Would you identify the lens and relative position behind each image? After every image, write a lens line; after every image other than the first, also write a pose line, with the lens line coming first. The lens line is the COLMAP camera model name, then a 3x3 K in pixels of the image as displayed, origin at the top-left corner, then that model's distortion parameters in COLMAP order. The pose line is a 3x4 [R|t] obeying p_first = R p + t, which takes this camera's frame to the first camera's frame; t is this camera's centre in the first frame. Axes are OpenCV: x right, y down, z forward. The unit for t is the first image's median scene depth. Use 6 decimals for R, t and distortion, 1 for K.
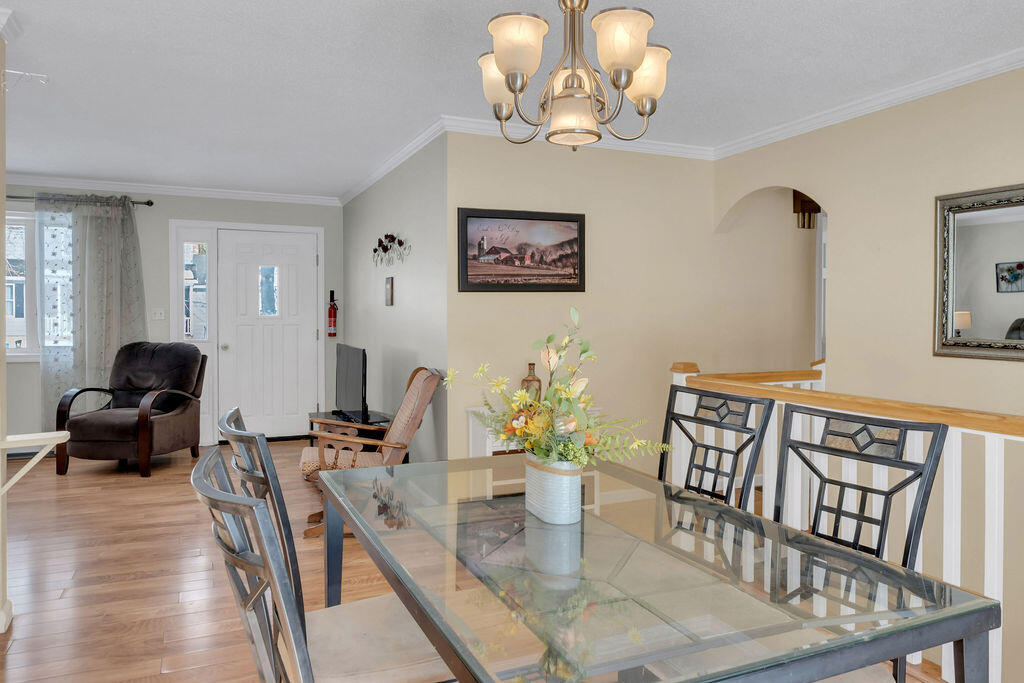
lens RADIAL K [[702.3, 0, 512.3], [0, 702.3, 320.5], [0, 0, 1]] dist [-0.022080, 0.005885]
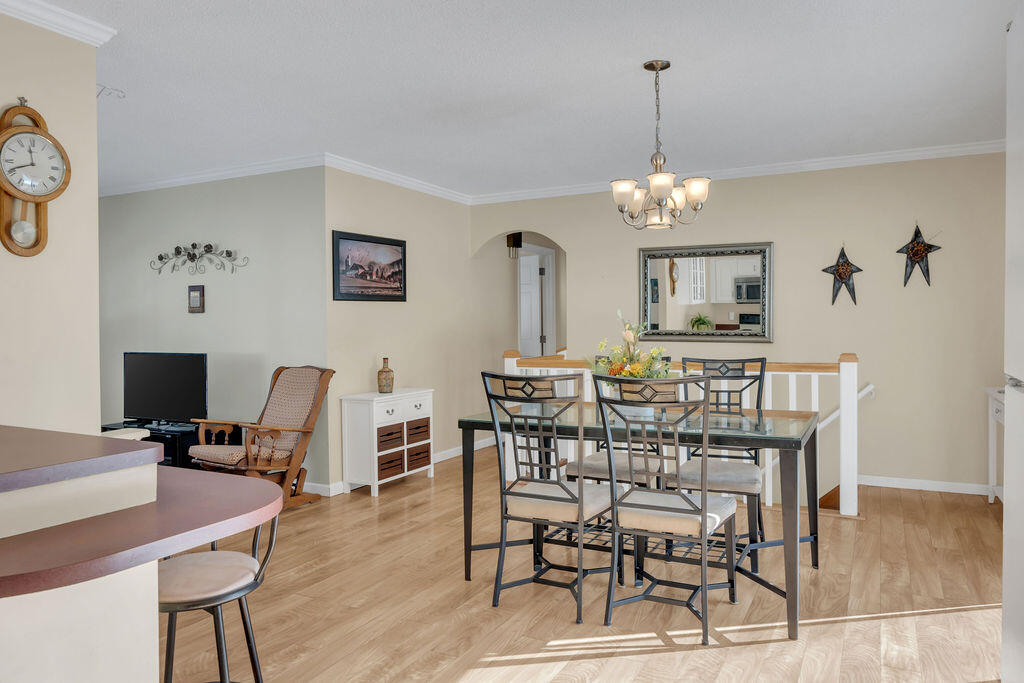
lens RADIAL K [[702.3, 0, 517.4], [0, 702.3, 338.8], [0, 0, 1]] dist [-0.022080, 0.005885]
pose [[0.786767, -0.020151, 0.616921, -0.552675], [0.014706, 0.999795, 0.013902, 0.012838], [-0.617074, -0.001865, 0.786903, -0.136739]]
